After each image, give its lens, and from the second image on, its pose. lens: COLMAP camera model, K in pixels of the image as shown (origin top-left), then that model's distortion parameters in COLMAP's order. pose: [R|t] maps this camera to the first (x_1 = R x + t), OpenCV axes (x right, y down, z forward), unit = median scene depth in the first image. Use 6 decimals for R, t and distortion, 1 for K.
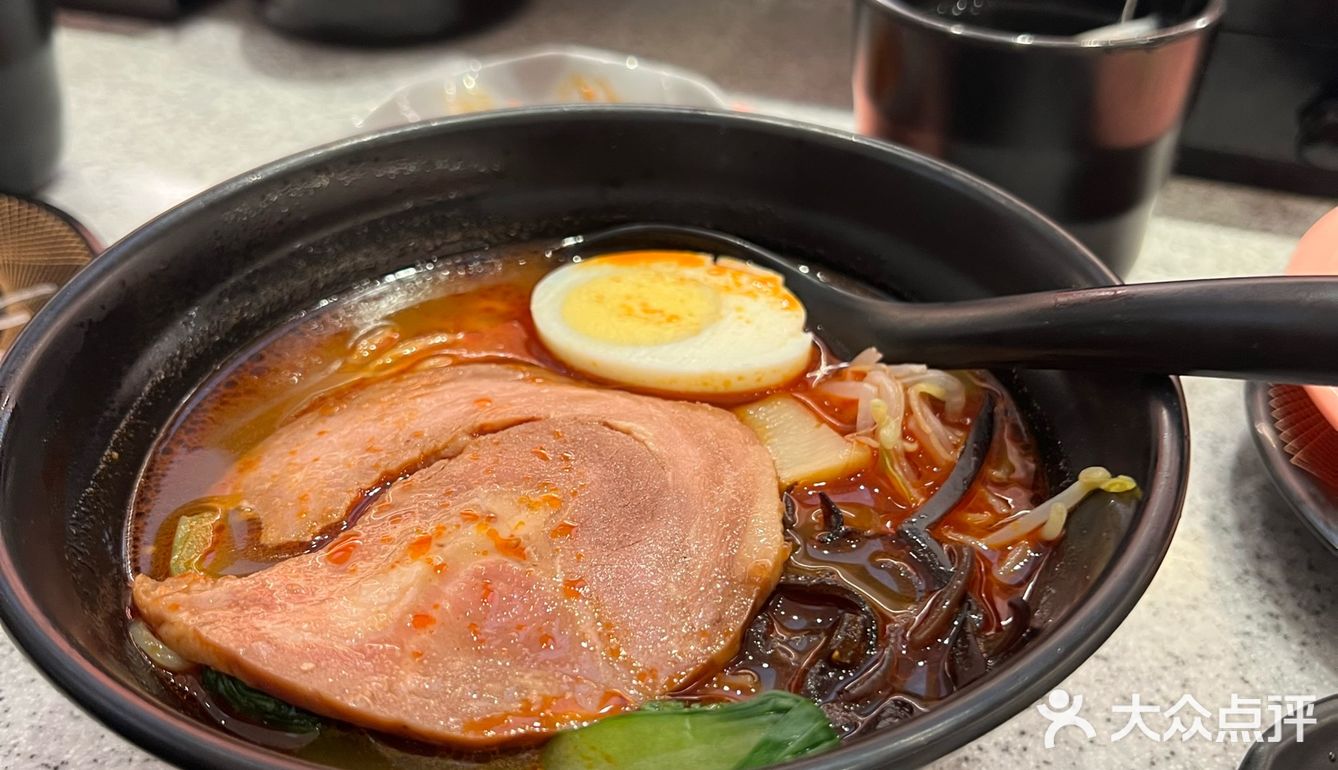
lens RADIAL K [[1253.6, 0, 669.0], [0, 1253.6, 385.0], [0, 0, 1]] dist [0.059868, -0.002915]
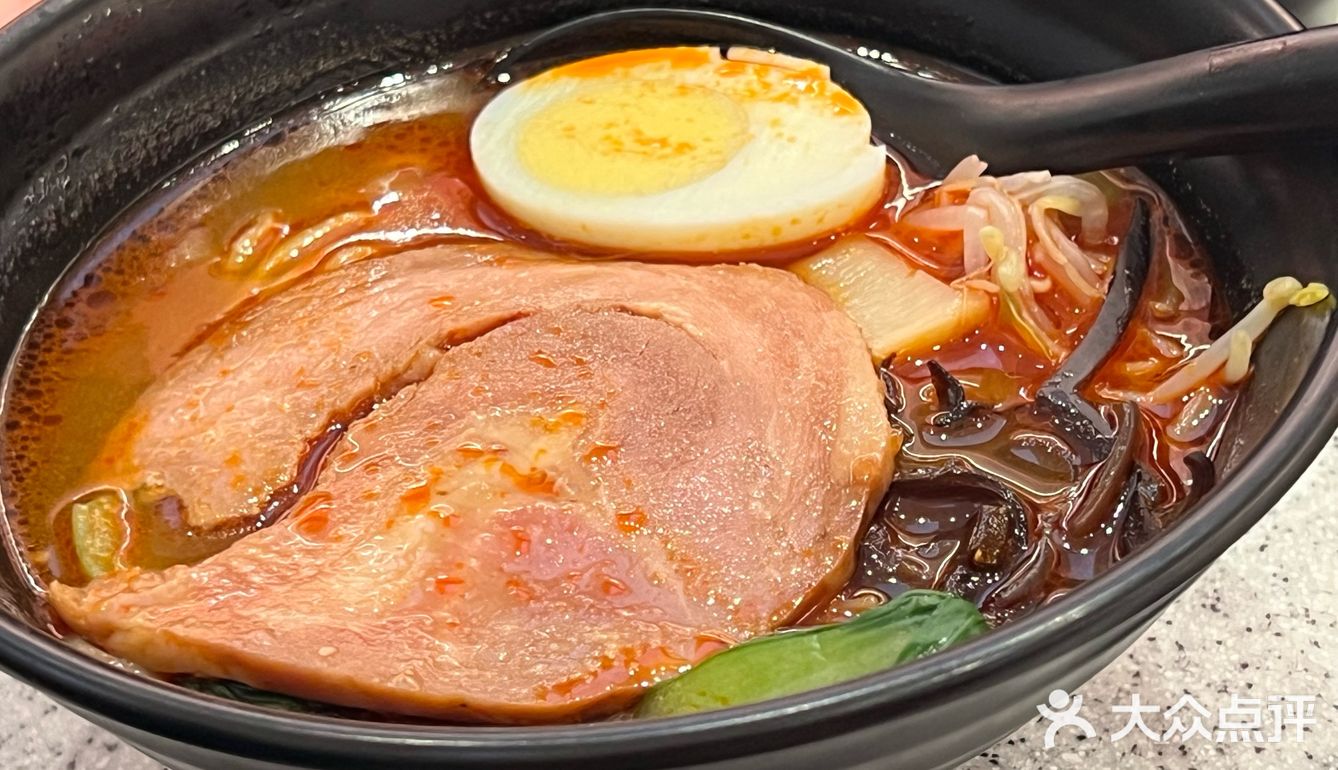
lens RADIAL K [[2788.9, 0, 669.0], [0, 2788.9, 385.0], [0, 0, 1]] dist [0.016614, 2.475872]
pose [[0.990123, -0.129800, 0.052987, -0.117346], [0.126956, 0.990442, 0.053923, -0.008685], [-0.059480, -0.046663, 0.997138, -0.618584]]
